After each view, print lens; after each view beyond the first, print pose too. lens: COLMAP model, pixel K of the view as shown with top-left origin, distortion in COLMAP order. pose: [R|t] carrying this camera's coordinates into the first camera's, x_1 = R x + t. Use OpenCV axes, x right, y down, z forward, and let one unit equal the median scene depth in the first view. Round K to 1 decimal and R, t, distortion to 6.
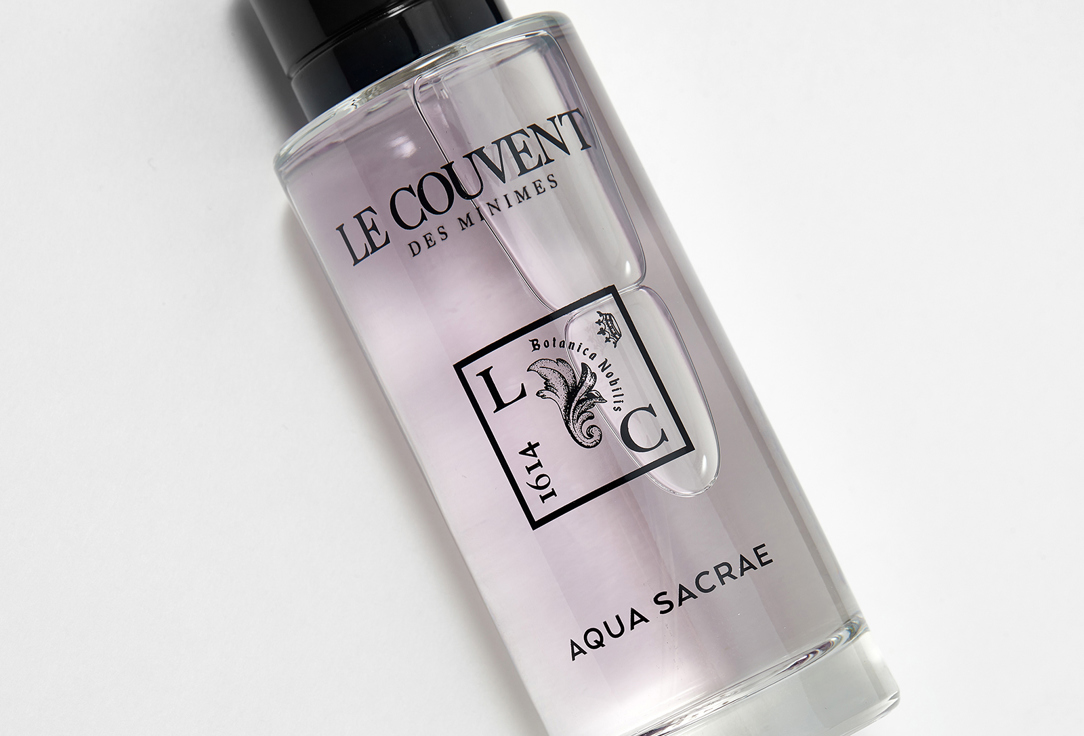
lens RADIAL K [[3237.3, 0, 542.0], [0, 3237.3, 368.0], [0, 0, 1]] dist [0.001680, 0.010558]
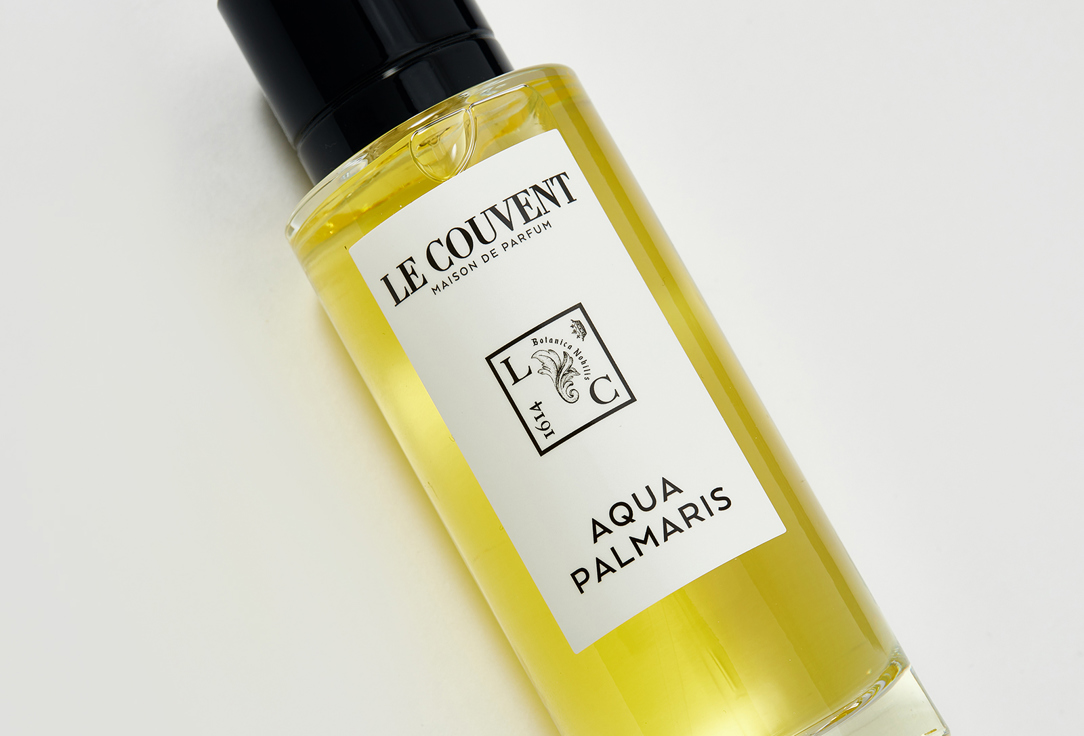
lens RADIAL K [[3237.3, 0, 542.0], [0, 3237.3, 368.0], [0, 0, 1]] dist [0.001680, 0.010558]
pose [[0.998045, -0.062166, -0.006374, 0.011074], [0.062106, 0.998028, -0.009091, 0.020858], [0.006926, 0.008677, 0.999938, -0.646939]]
